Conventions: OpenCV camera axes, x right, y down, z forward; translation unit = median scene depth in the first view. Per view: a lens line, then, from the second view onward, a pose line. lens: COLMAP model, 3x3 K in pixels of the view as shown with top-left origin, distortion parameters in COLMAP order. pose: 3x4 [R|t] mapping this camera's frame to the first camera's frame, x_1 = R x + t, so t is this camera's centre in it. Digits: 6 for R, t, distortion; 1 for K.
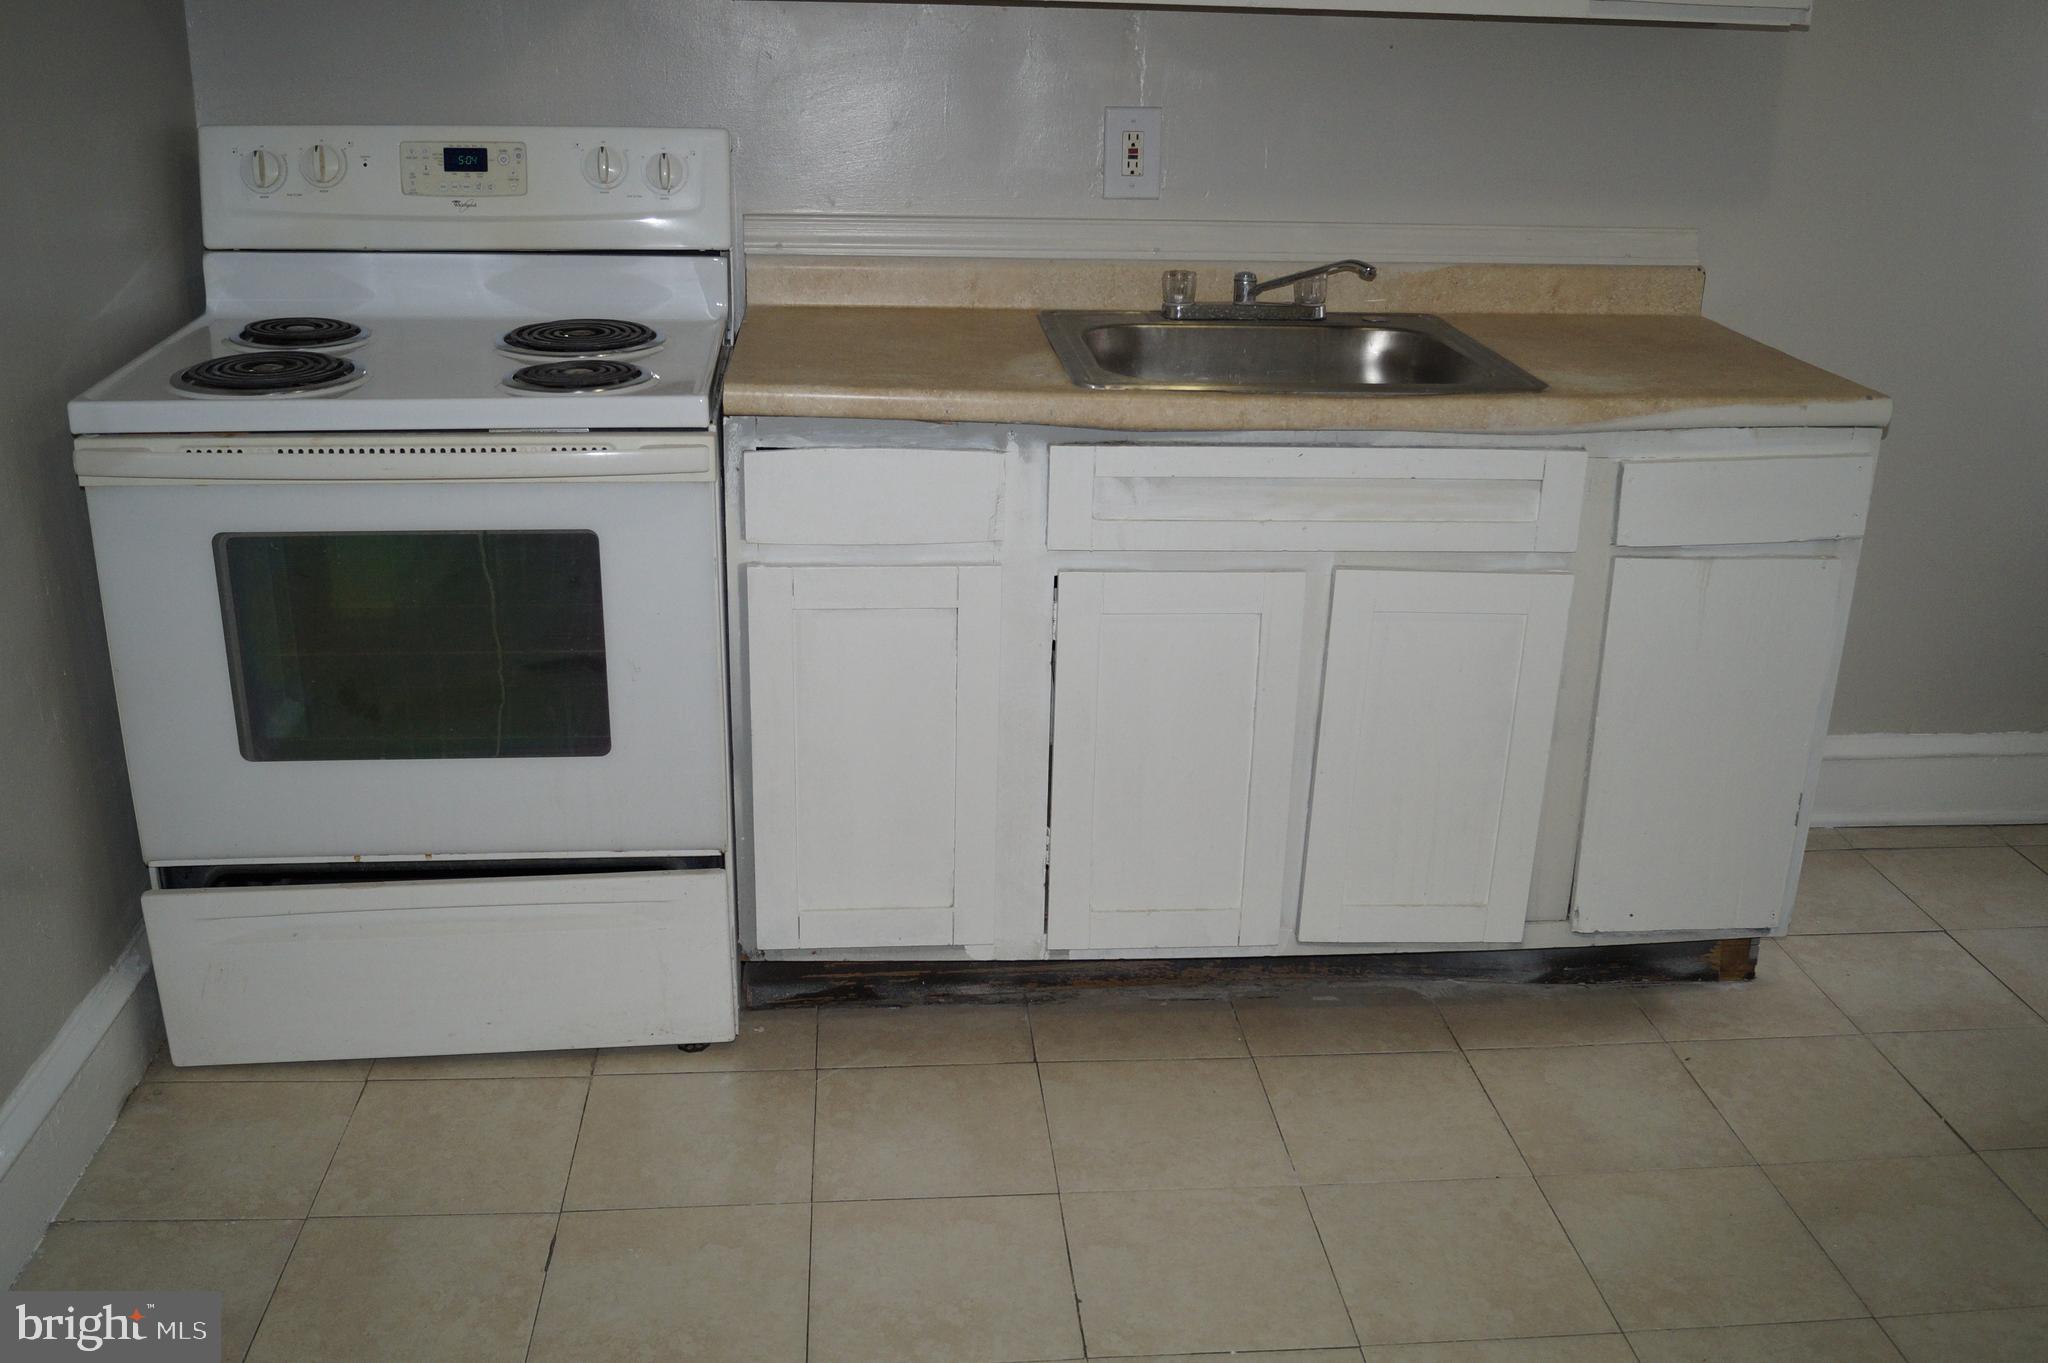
lens RADIAL K [[1865.7, 0, 1029.5], [0, 1865.7, 676.7], [0, 0, 1]] dist [-0.057223, 0.000000]
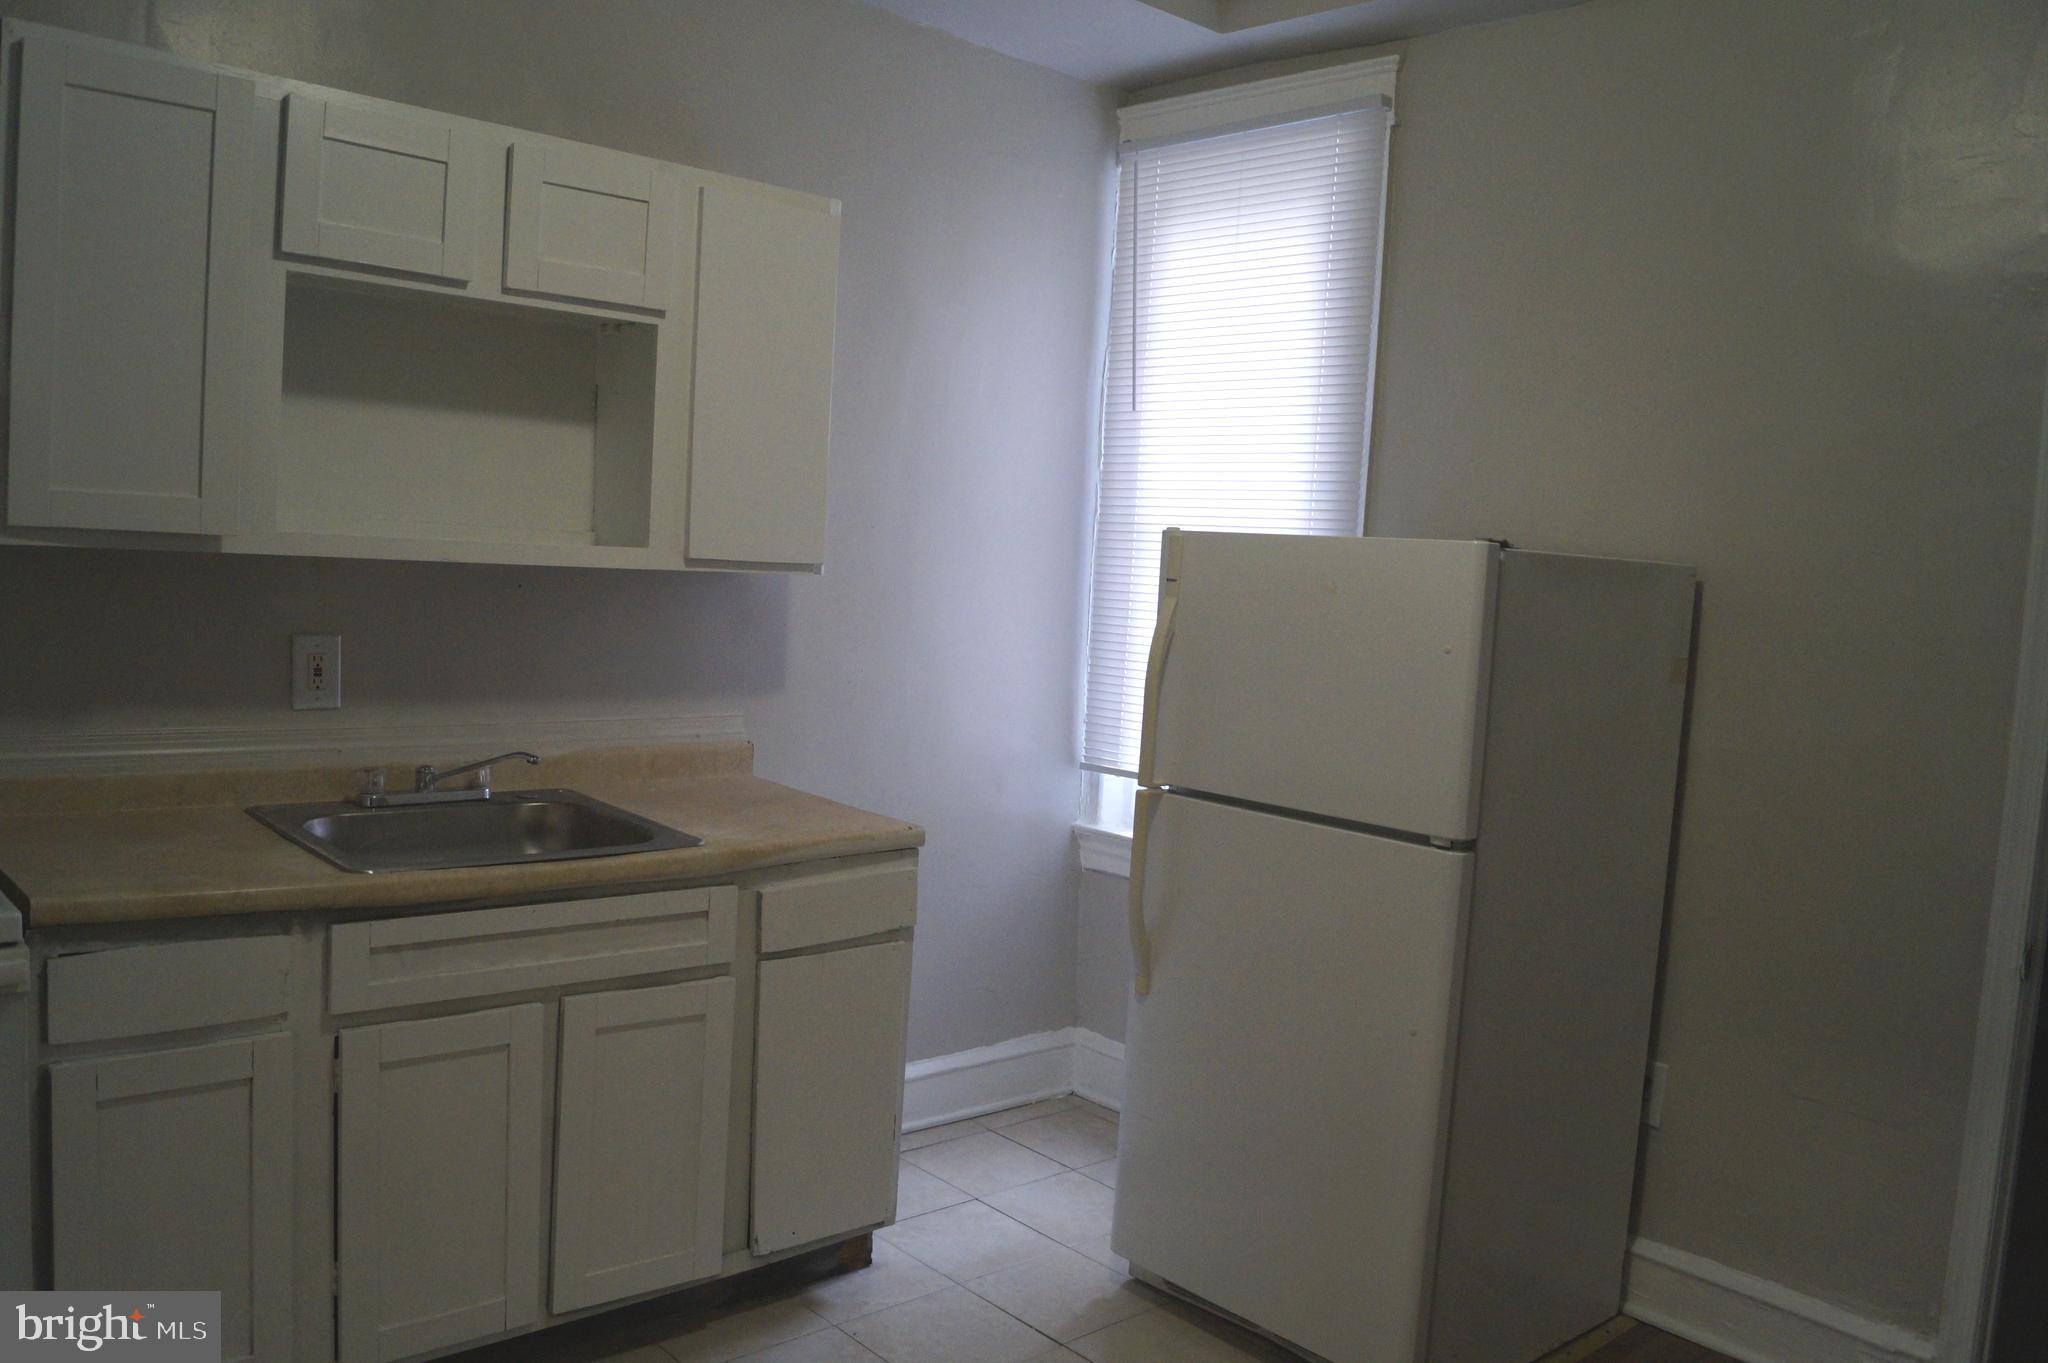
lens RADIAL K [[1615.1, 0, 1030.8], [0, 1615.1, 681.3], [0, 0, 1]] dist [-0.083801, 0.013616]
pose [[0.795715, -0.023082, 0.605231, -0.214227], [0.163875, 0.970206, -0.178450, -0.020177], [-0.583080, 0.241178, 0.775791, -0.061963]]
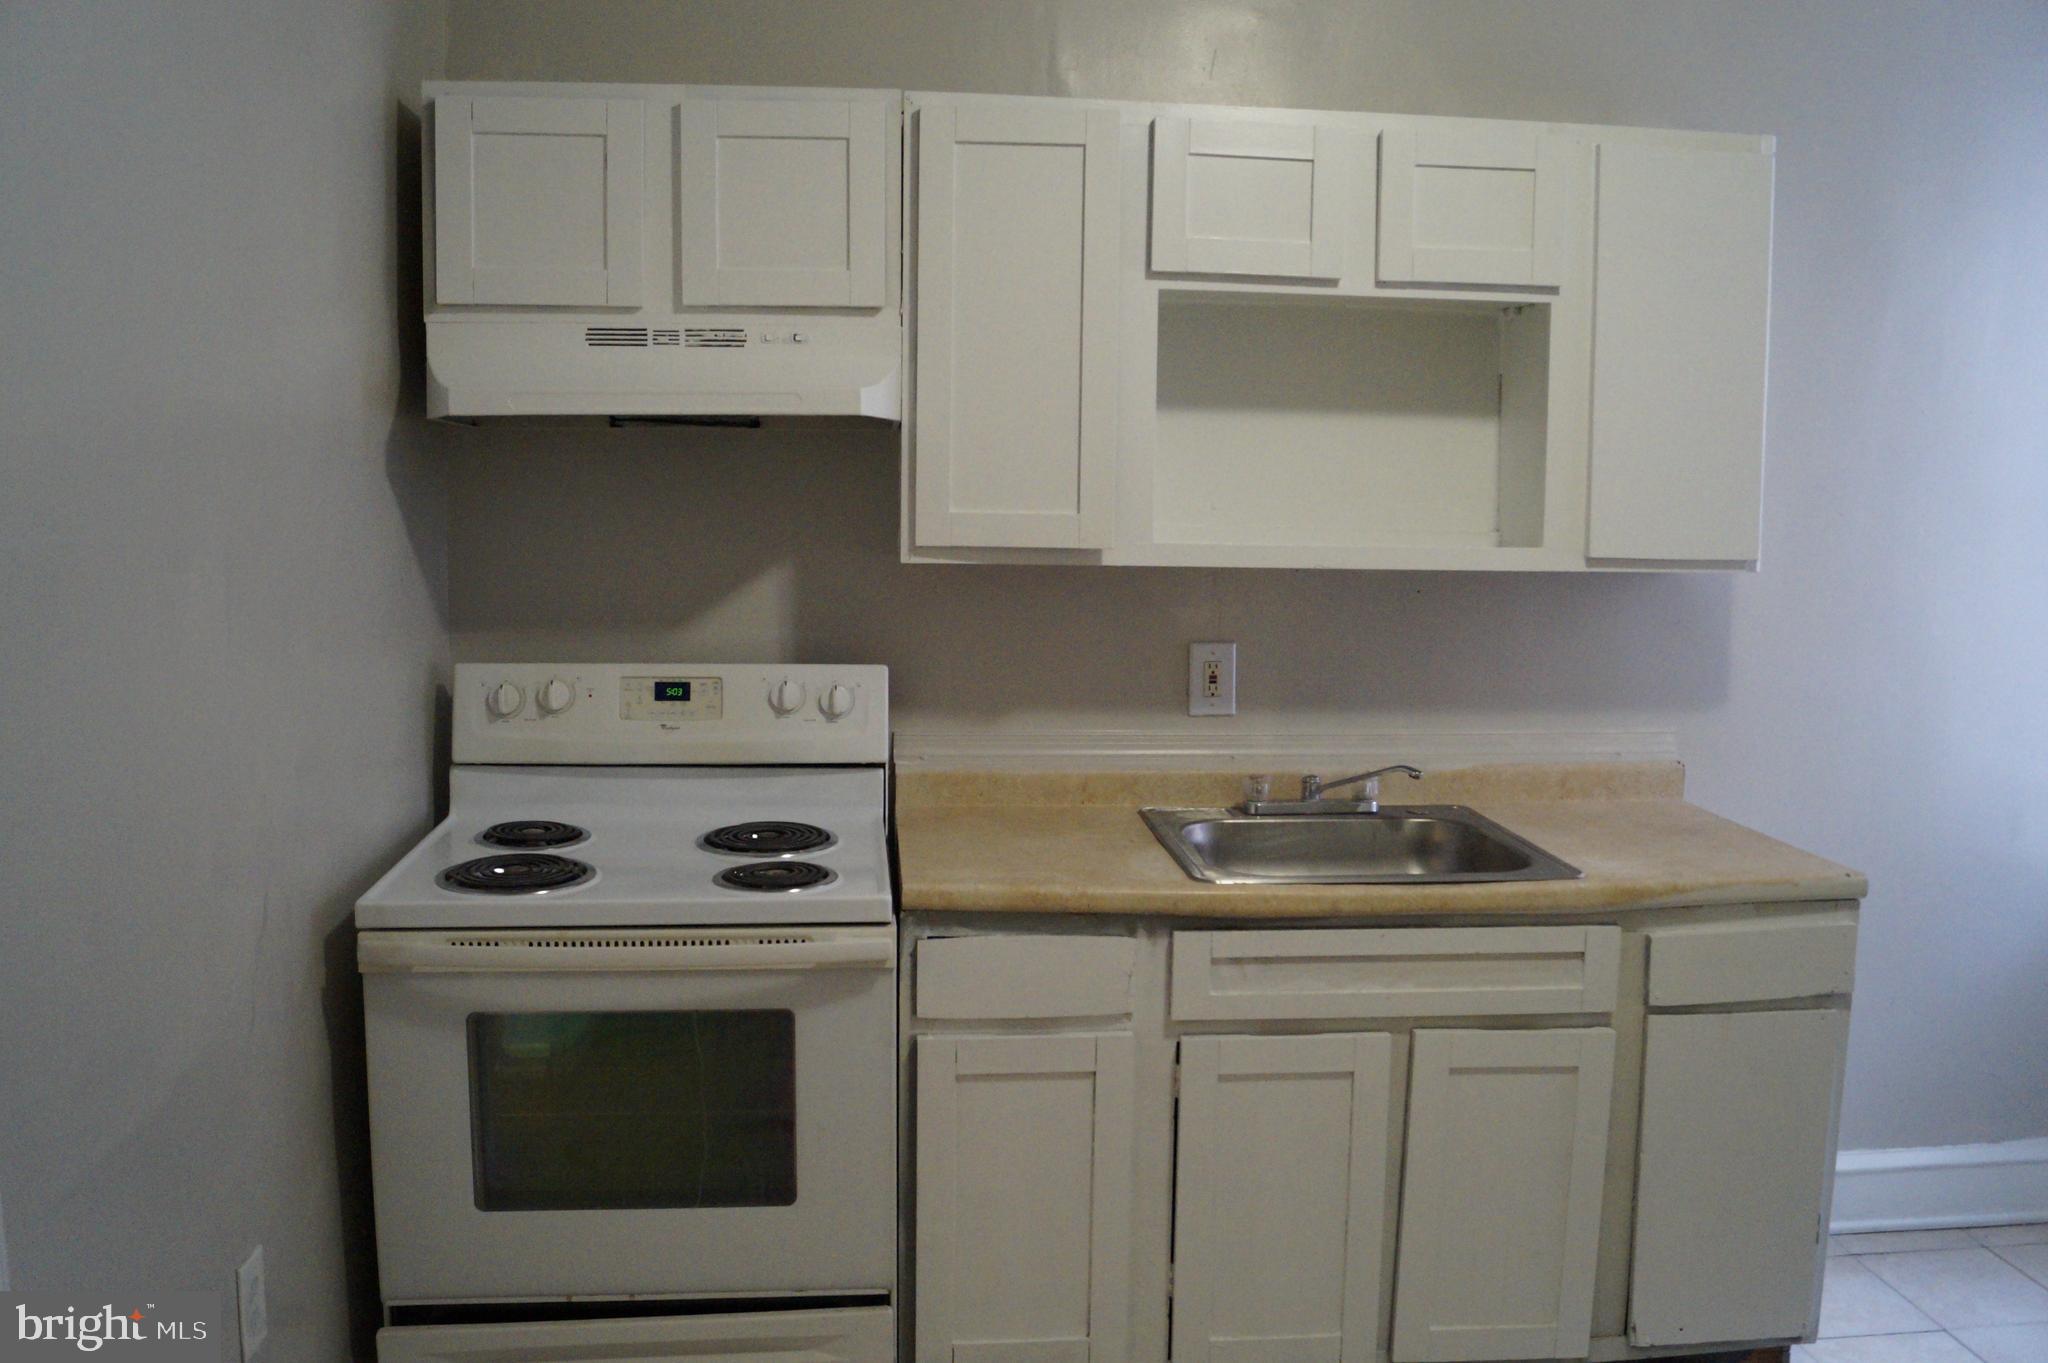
lens RADIAL K [[1615.1, 0, 1030.8], [0, 1615.1, 679.1], [0, 0, 1]] dist [-0.083801, 0.013616]
pose [[0.999946, -0.009866, 0.003374, -0.073018], [0.010387, 0.970793, -0.239694, -0.031614], [-0.000911, 0.239716, 0.970843, -0.029702]]
